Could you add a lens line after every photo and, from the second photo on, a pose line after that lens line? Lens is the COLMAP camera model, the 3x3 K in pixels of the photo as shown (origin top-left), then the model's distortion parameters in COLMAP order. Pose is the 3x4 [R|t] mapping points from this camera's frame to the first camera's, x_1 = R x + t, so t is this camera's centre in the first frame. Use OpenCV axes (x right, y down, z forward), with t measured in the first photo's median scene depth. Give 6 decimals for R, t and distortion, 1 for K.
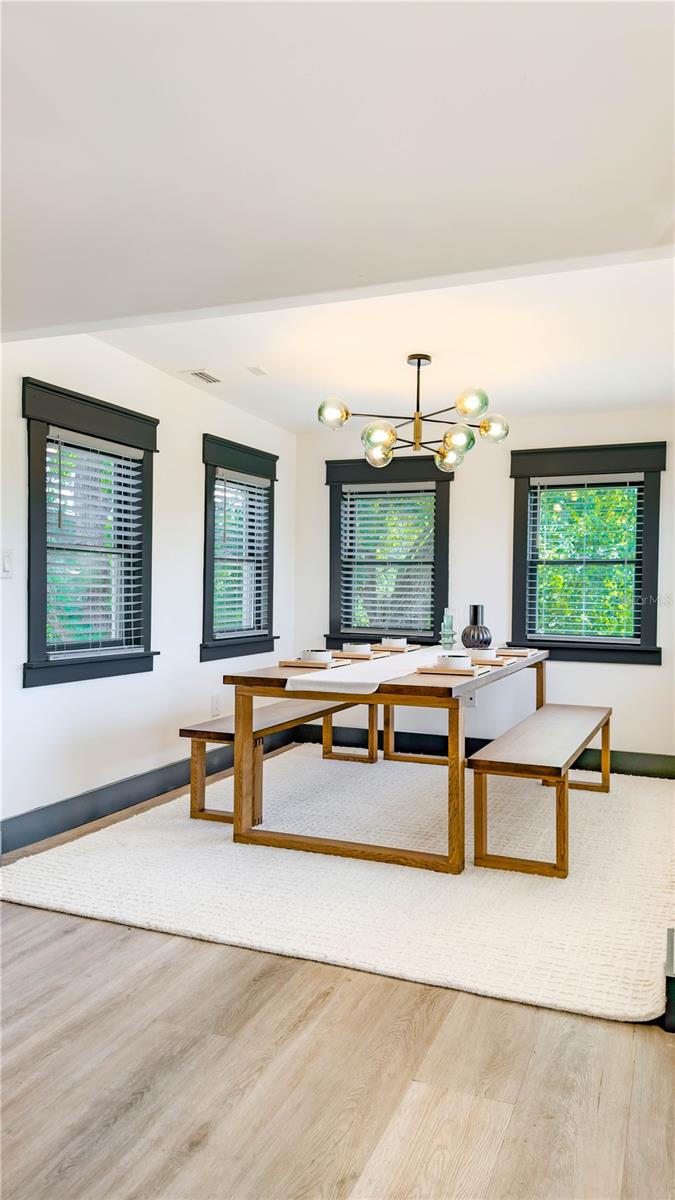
lens RADIAL K [[822.7, 0, 338.9], [0, 822.7, 599.2], [0, 0, 1]] dist [0.063567, -0.006519]
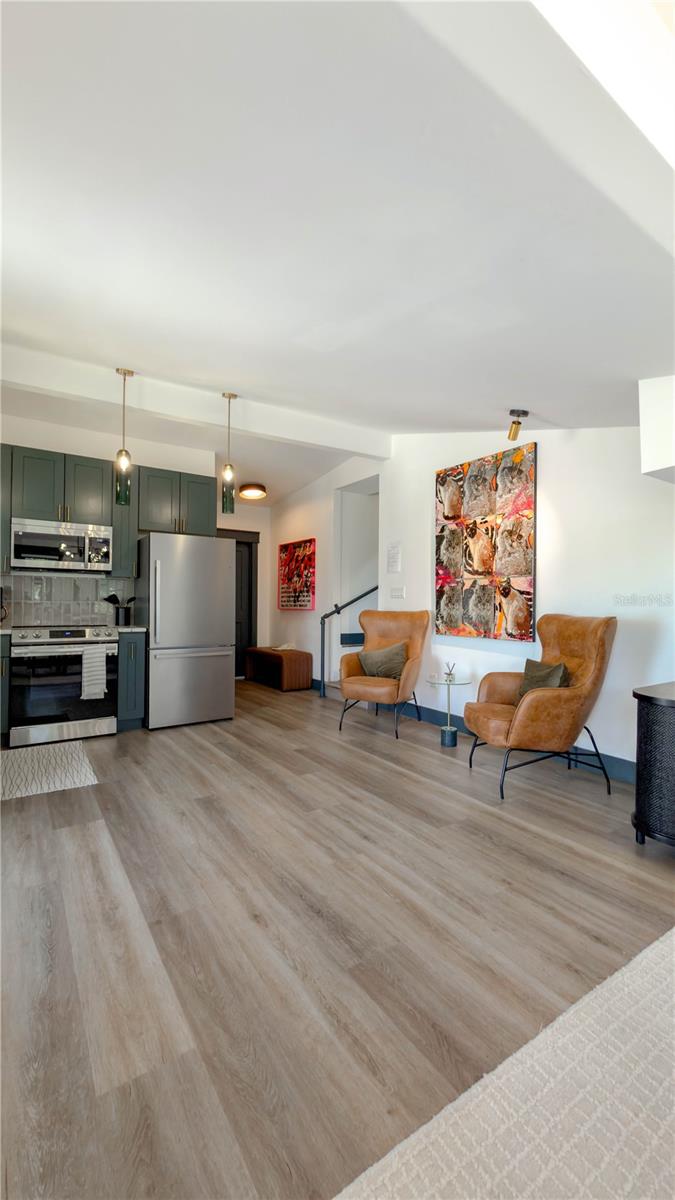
lens RADIAL K [[474.0, 0, 336.8], [0, 474.0, 602.1], [0, 0, 1]] dist [0.002323, 0.000763]
pose [[-0.544888, -0.029497, -0.837990, 0.502317], [-0.033829, 0.999341, -0.013180, -0.013439], [0.837826, 0.021167, -0.545526, 1.402665]]
